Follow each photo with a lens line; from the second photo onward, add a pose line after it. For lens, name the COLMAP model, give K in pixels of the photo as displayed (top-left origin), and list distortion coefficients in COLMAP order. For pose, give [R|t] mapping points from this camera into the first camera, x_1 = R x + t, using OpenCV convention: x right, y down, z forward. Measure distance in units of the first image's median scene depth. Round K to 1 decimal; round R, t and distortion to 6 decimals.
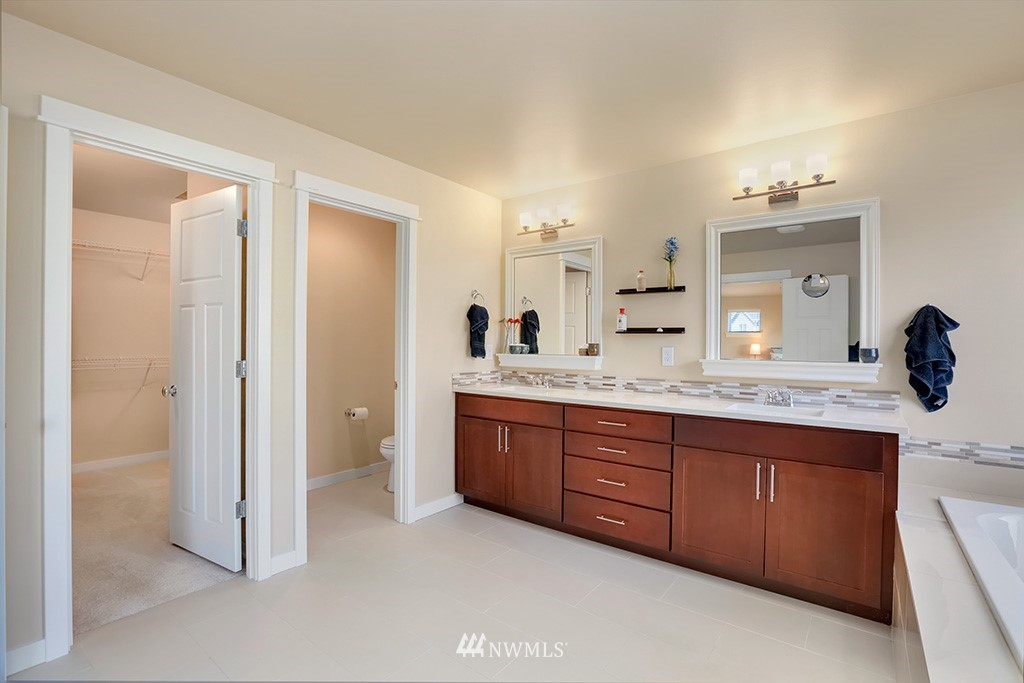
lens RADIAL K [[470.9, 0, 512.9], [0, 470.9, 343.0], [0, 0, 1]] dist [-0.021094, 0.001365]
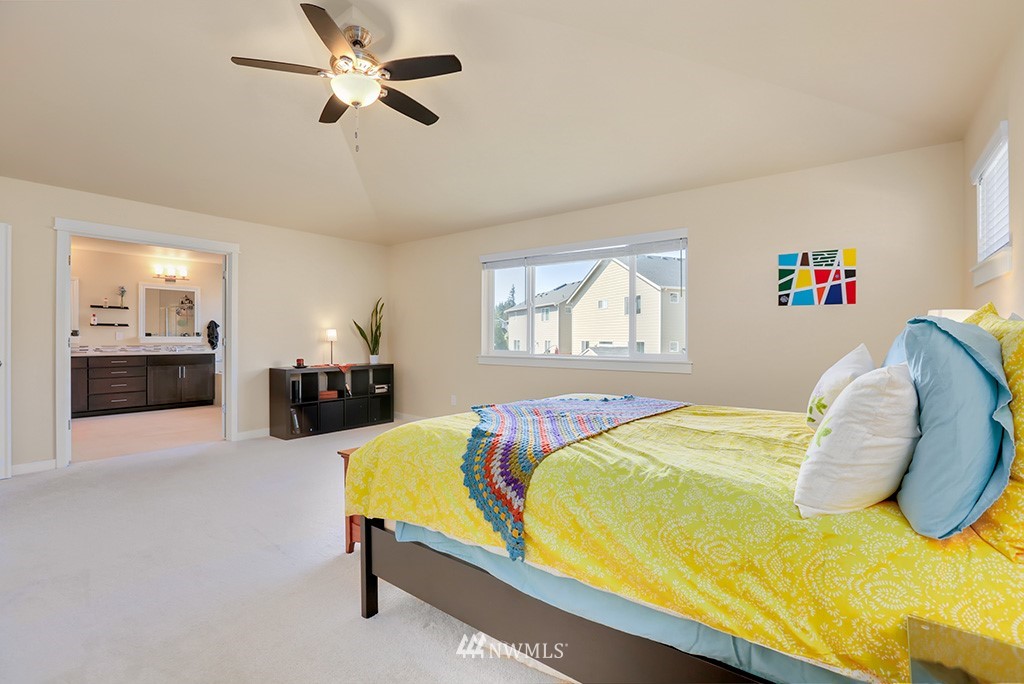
lens RADIAL K [[470.9, 0, 512.9], [0, 470.9, 339.1], [0, 0, 1]] dist [-0.021094, 0.001365]
pose [[0.008682, -0.010510, 0.999907, -2.301549], [-0.000397, 0.999945, 0.010514, 0.022321], [-0.999962, -0.000489, 0.008678, -1.154361]]
